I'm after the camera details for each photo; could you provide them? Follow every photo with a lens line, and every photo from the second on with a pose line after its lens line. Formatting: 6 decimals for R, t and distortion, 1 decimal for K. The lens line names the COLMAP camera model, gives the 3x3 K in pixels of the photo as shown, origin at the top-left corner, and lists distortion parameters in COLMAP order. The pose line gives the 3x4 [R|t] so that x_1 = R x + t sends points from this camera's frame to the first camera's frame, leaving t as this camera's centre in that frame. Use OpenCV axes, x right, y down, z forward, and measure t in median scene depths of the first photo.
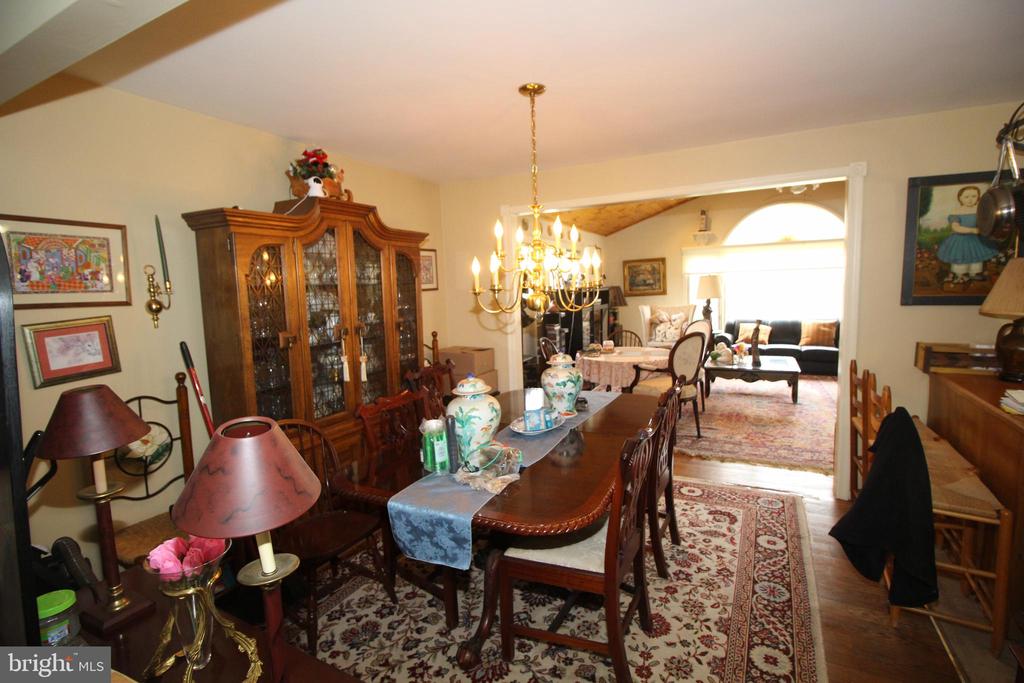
lens RADIAL K [[473.7, 0, 512.3], [0, 473.7, 334.8], [0, 0, 1]] dist [-0.011147, -0.007419]
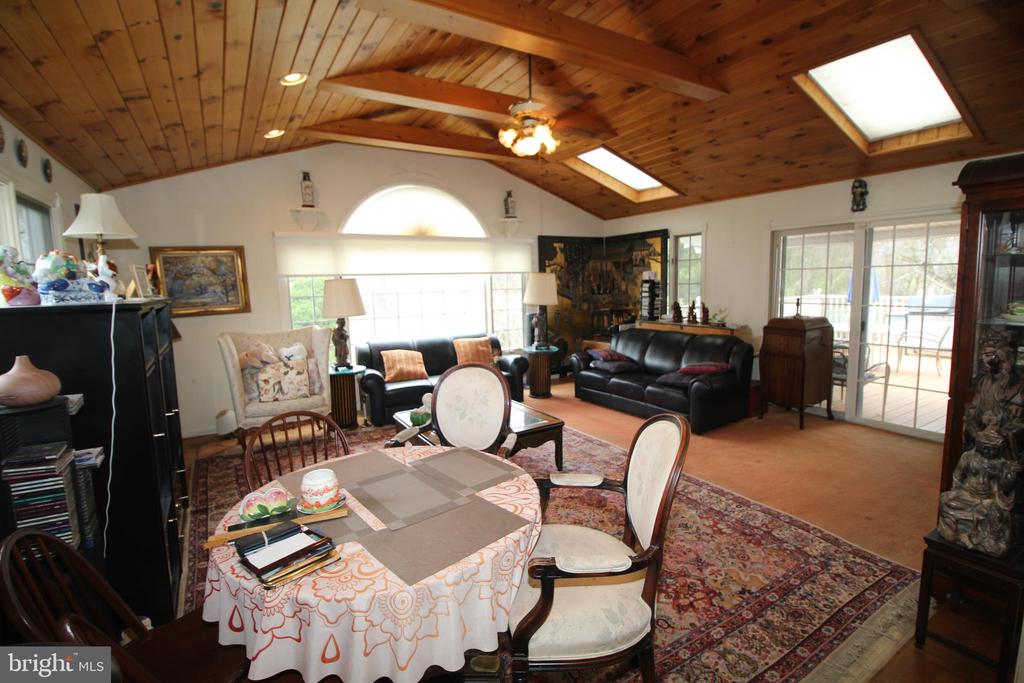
lens RADIAL K [[473.7, 0, 514.1], [0, 473.7, 335.2], [0, 0, 1]] dist [-0.011147, -0.007419]
pose [[0.519492, -0.077475, 0.850956, 0.008868], [0.093456, 0.995058, 0.033542, -0.055792], [-0.849349, 0.062102, 0.524165, 0.523822]]
